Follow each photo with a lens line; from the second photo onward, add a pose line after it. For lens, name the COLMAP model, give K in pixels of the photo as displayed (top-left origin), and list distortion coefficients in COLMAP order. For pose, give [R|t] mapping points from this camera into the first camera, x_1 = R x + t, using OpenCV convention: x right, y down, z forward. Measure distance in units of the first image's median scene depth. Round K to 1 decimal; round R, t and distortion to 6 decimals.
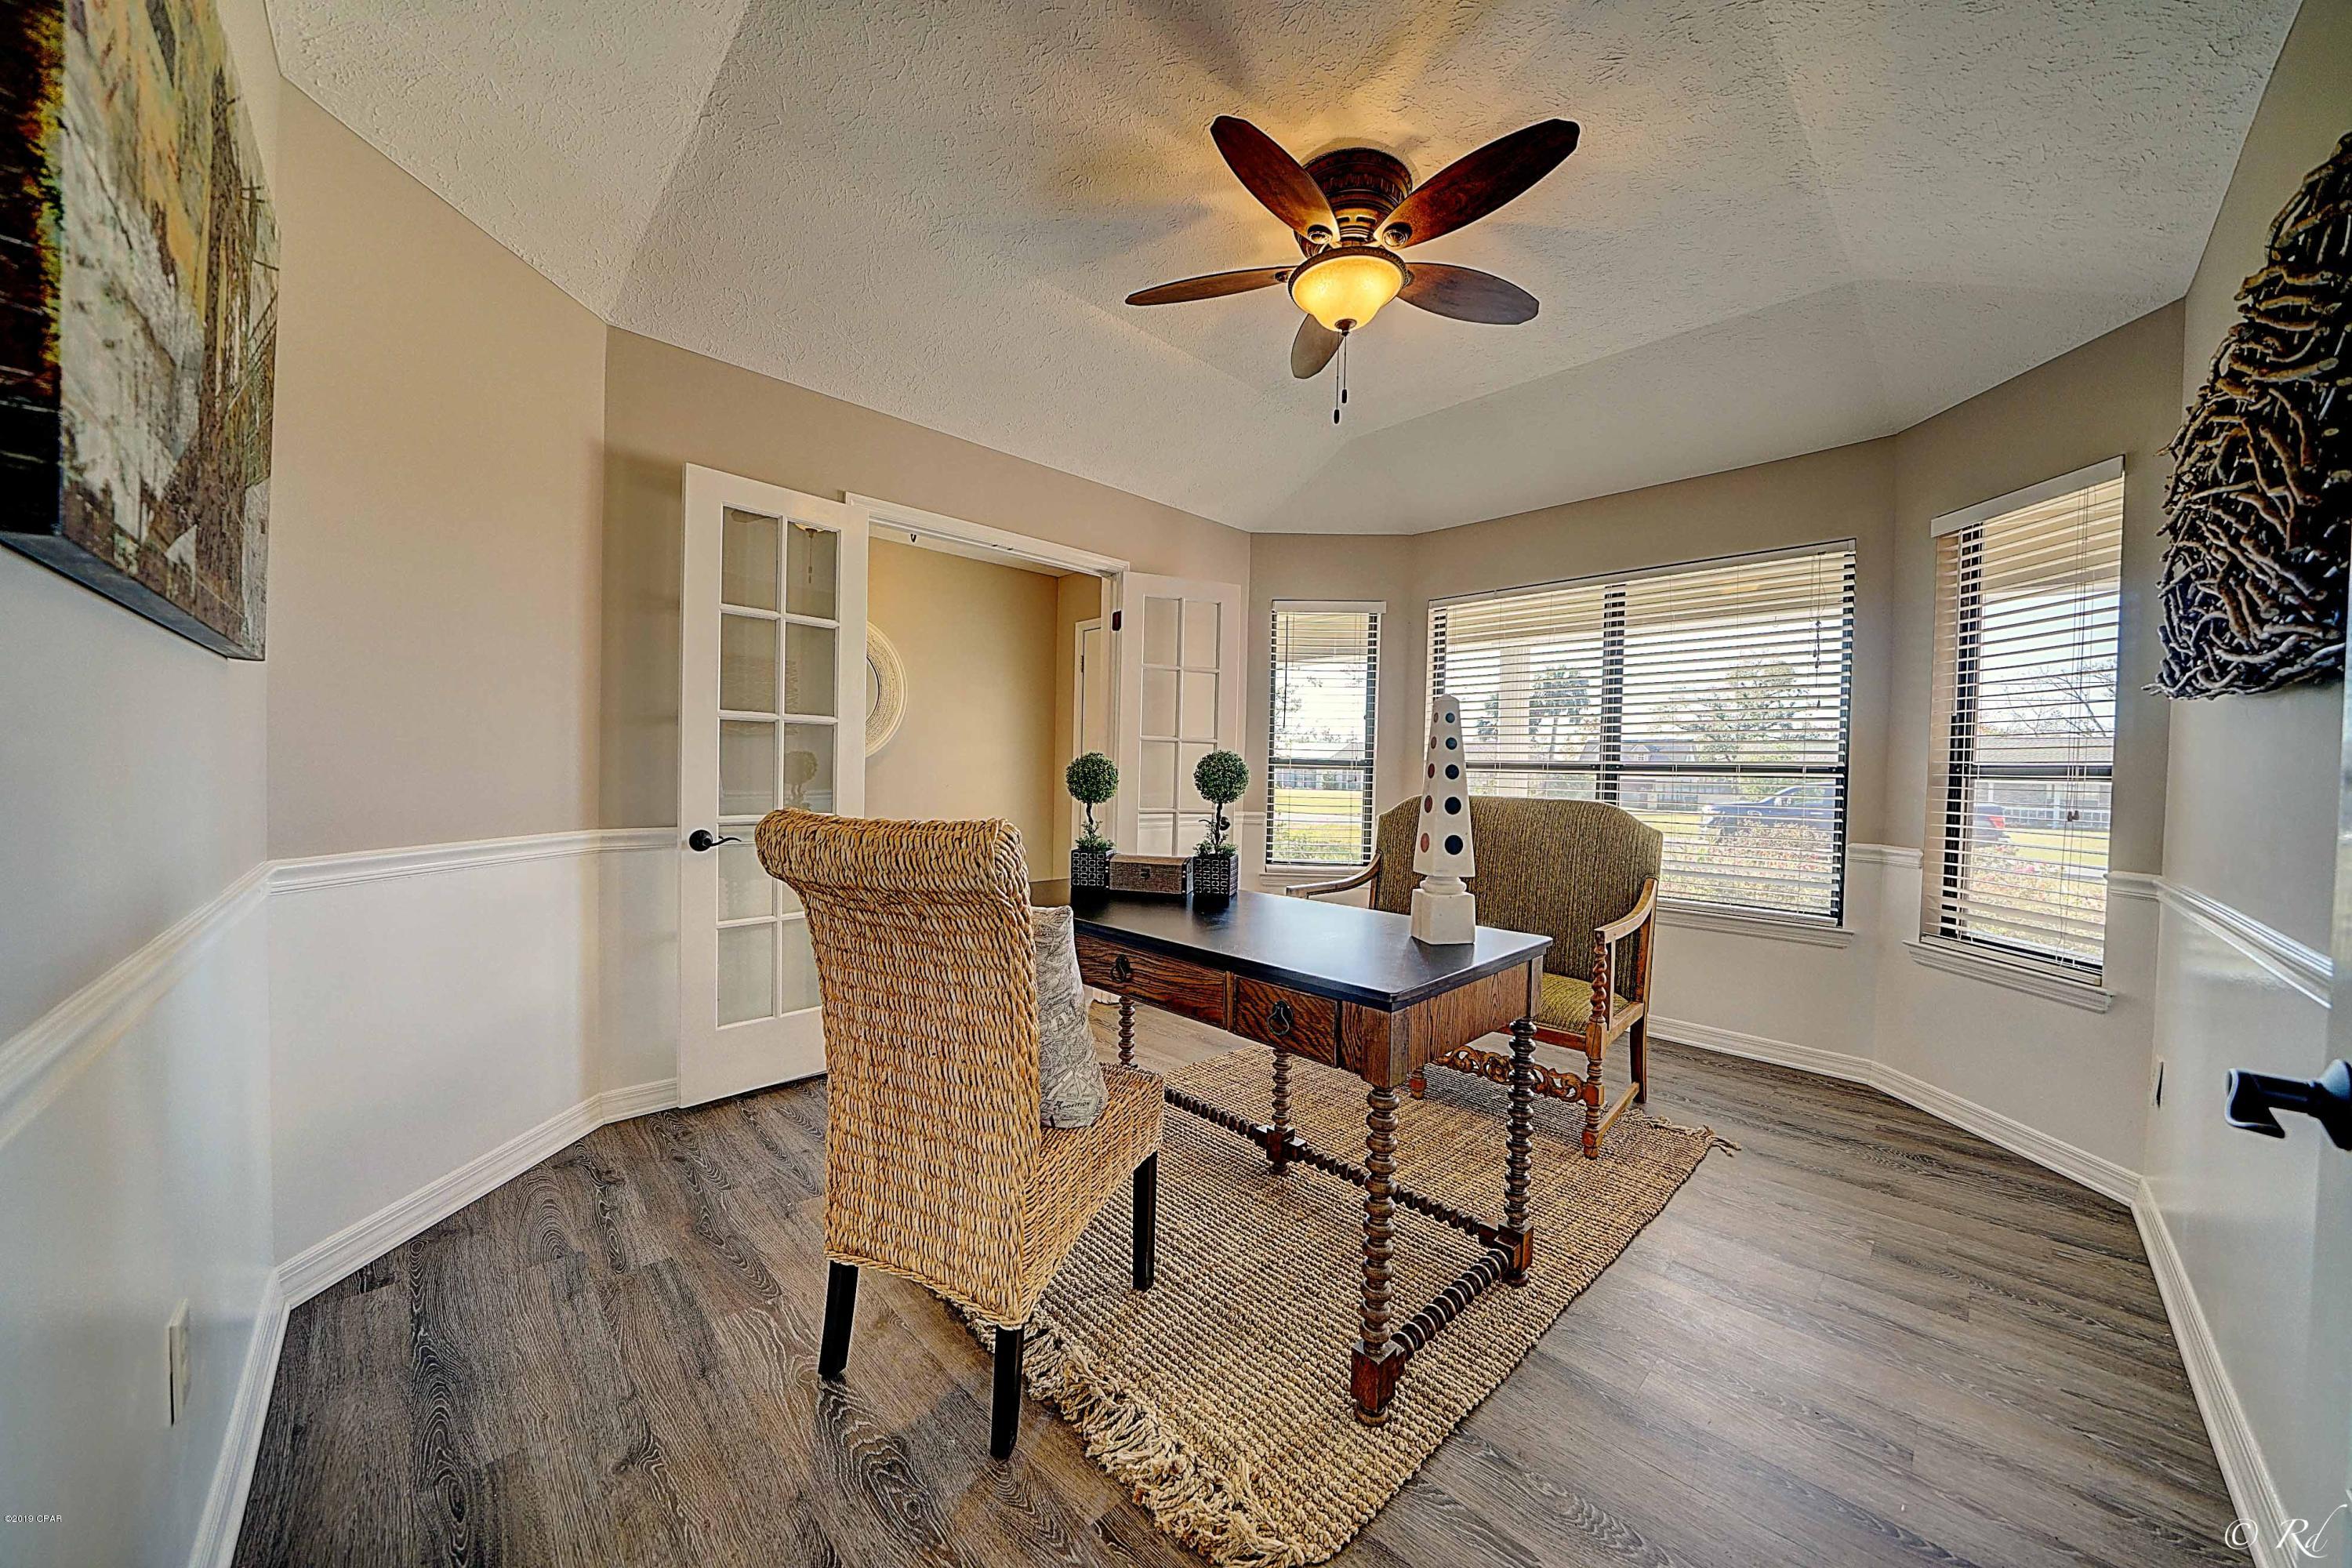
lens RADIAL K [[812.4, 0, 1175.7], [0, 812.4, 785.7], [0, 0, 1]] dist [-0.027146, 0.002647]
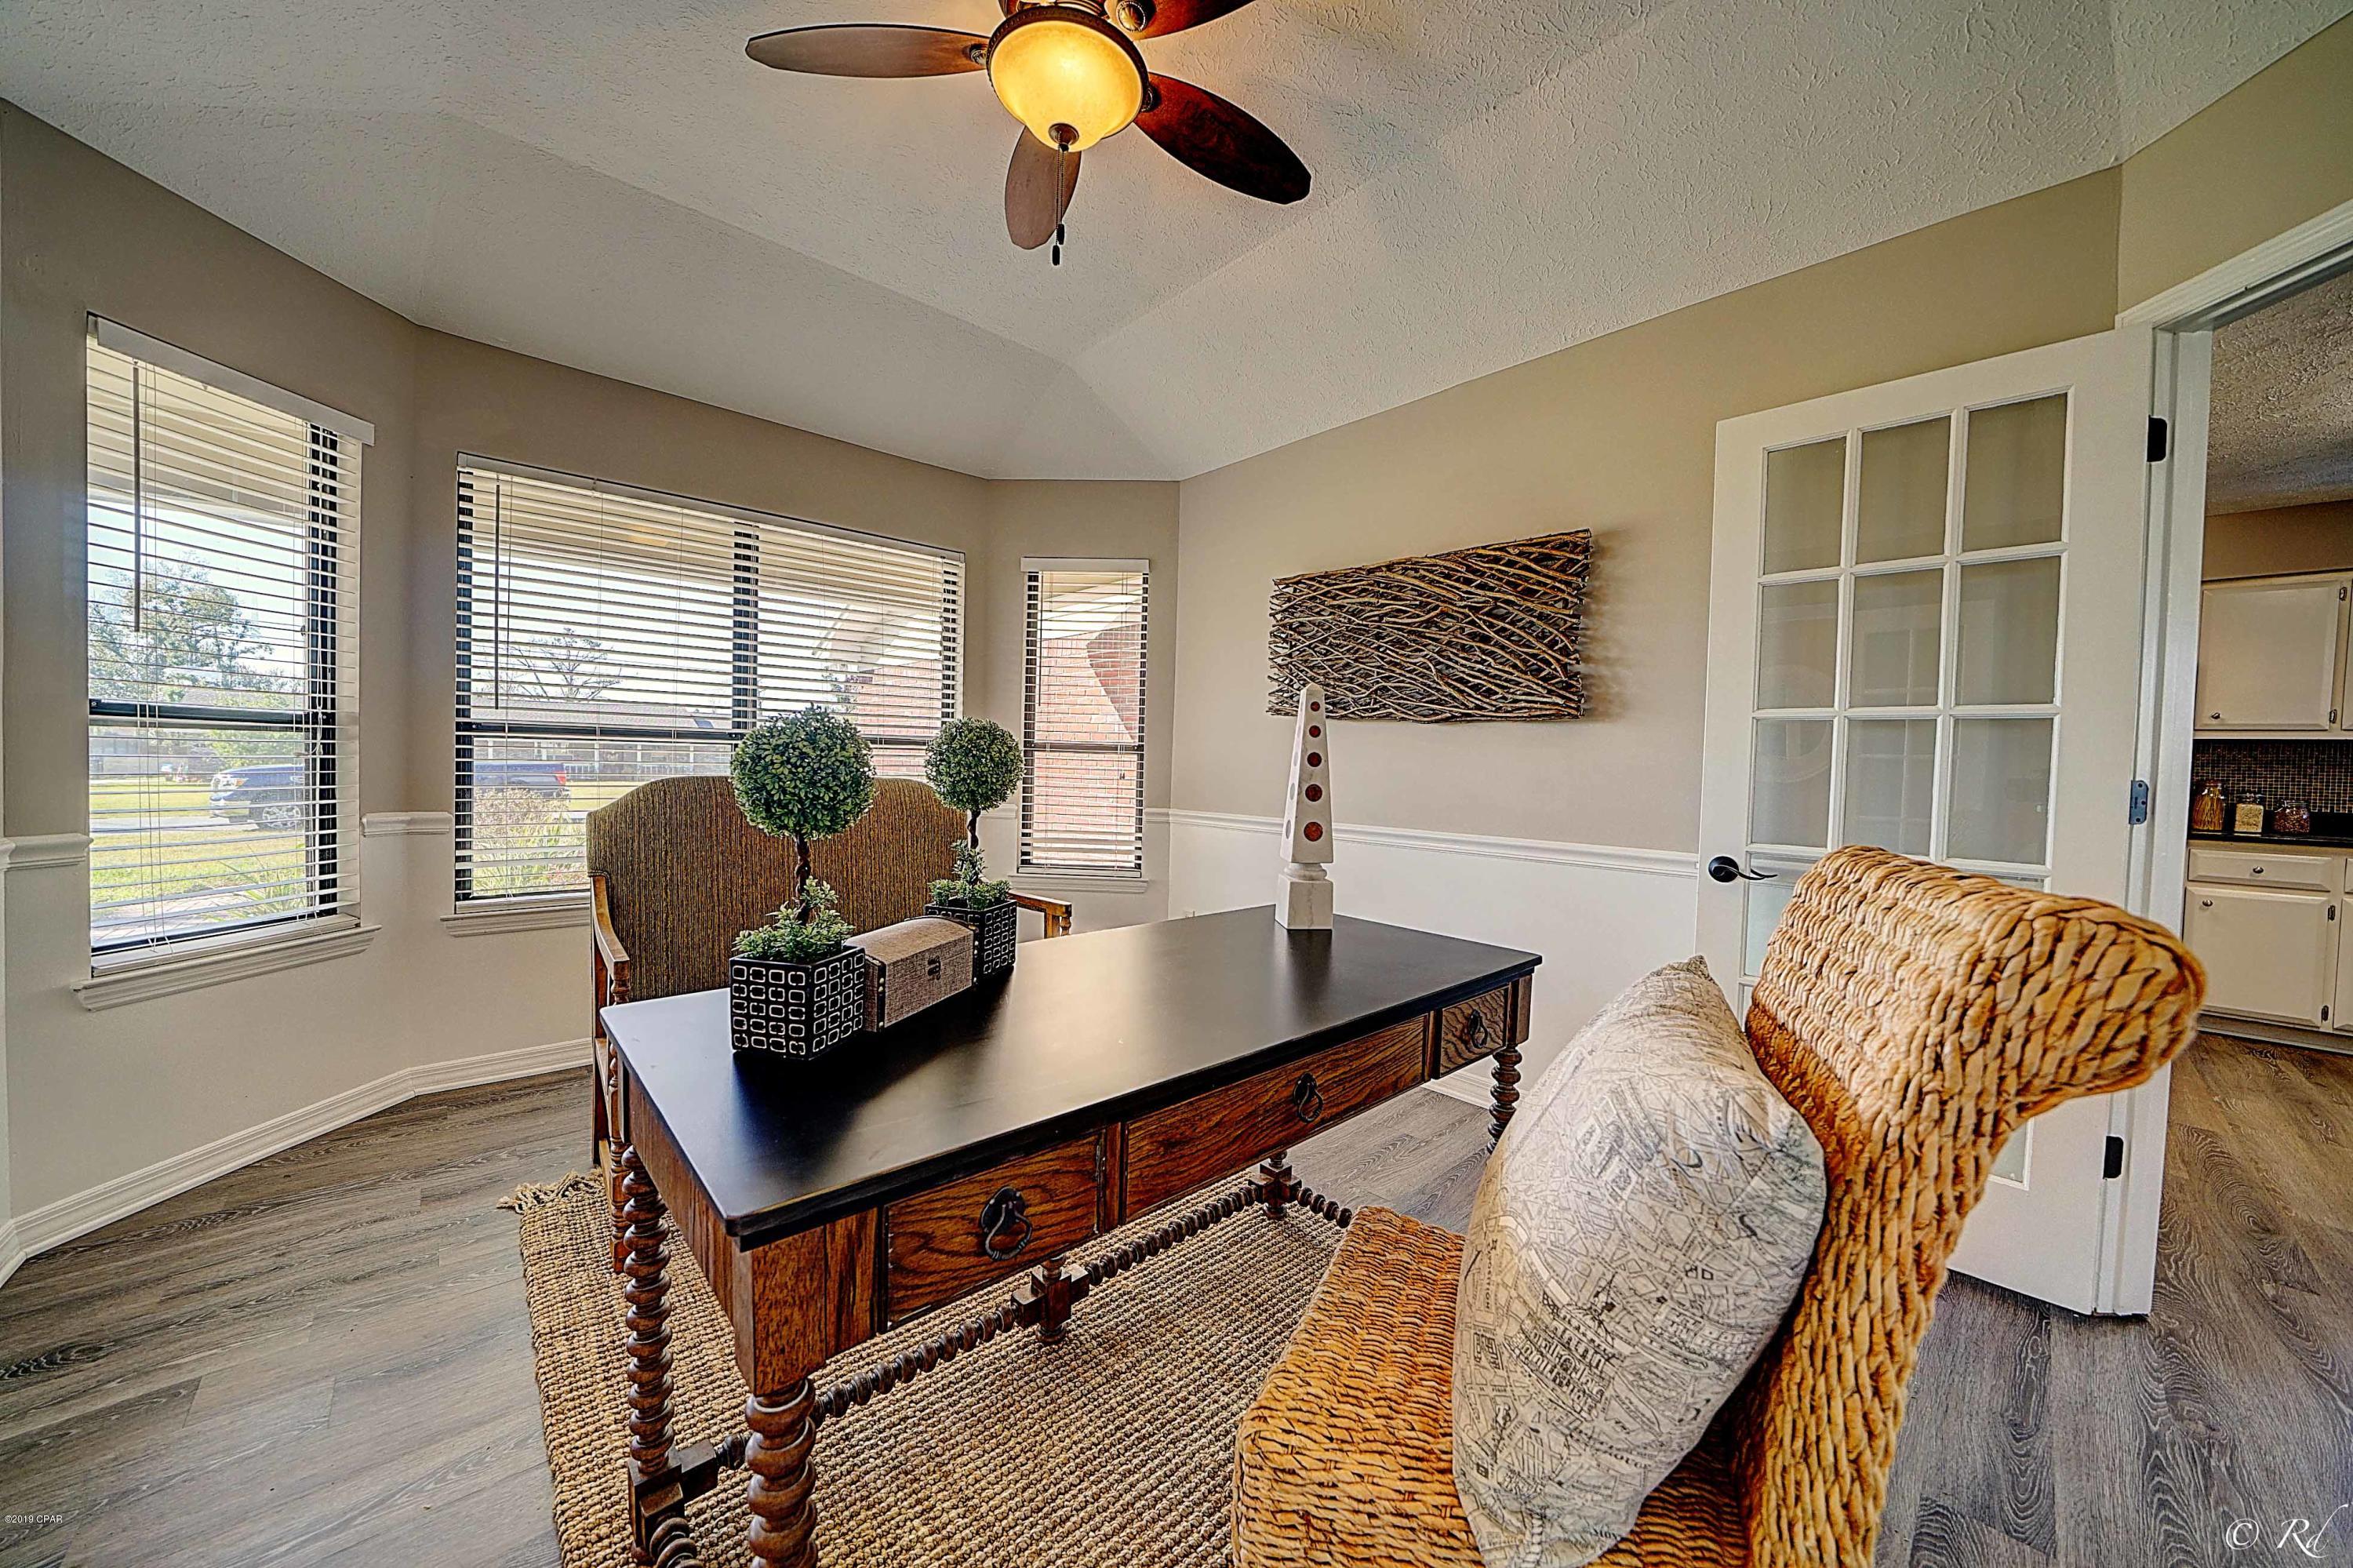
lens RADIAL K [[812.8, 0, 1176.2], [0, 812.8, 785.7], [0, 0, 1]] dist [-0.027146, 0.002647]
pose [[0.025229, -0.051832, 0.998337, -0.313363], [-0.006771, 0.998623, 0.052018, -0.017982], [-0.999659, -0.008072, 0.024844, 0.507772]]
